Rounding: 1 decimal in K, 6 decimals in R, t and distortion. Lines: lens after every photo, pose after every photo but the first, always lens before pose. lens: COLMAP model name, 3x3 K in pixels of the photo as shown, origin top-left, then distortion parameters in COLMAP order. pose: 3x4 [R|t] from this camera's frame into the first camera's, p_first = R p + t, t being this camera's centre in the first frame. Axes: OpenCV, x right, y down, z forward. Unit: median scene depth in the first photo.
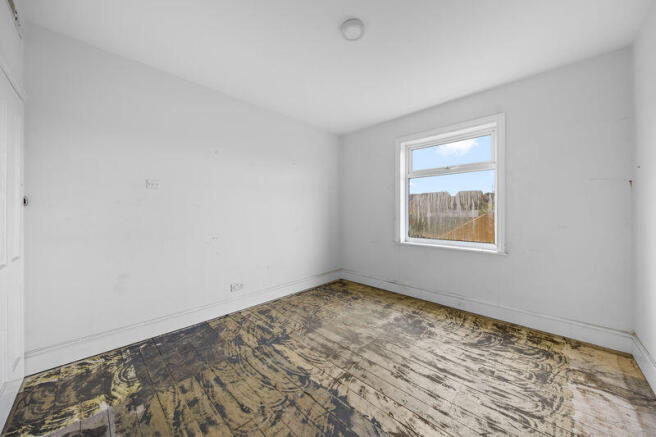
lens RADIAL K [[227.3, 0, 325.3], [0, 227.3, 217.2], [0, 0, 1]] dist [0.000515, -0.000116]
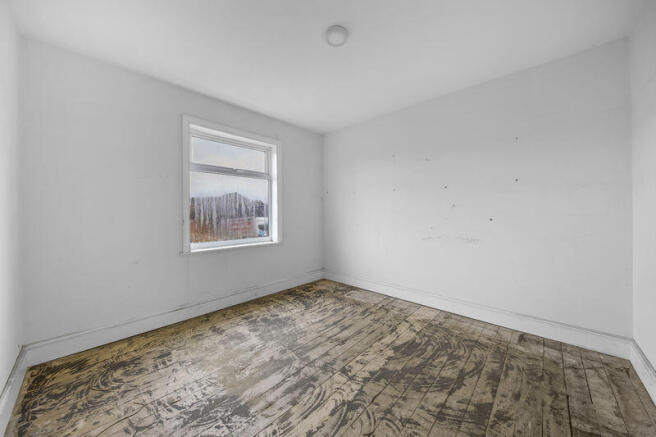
lens RADIAL K [[235.3, 0, 331.5], [0, 235.3, 213.3], [0, 0, 1]] dist [0.001721, -0.000065]
pose [[-0.025156, -0.005764, 0.999667, -0.797179], [0.028448, 0.999574, 0.006479, -0.019844], [-0.999279, 0.028601, -0.024982, 0.878834]]
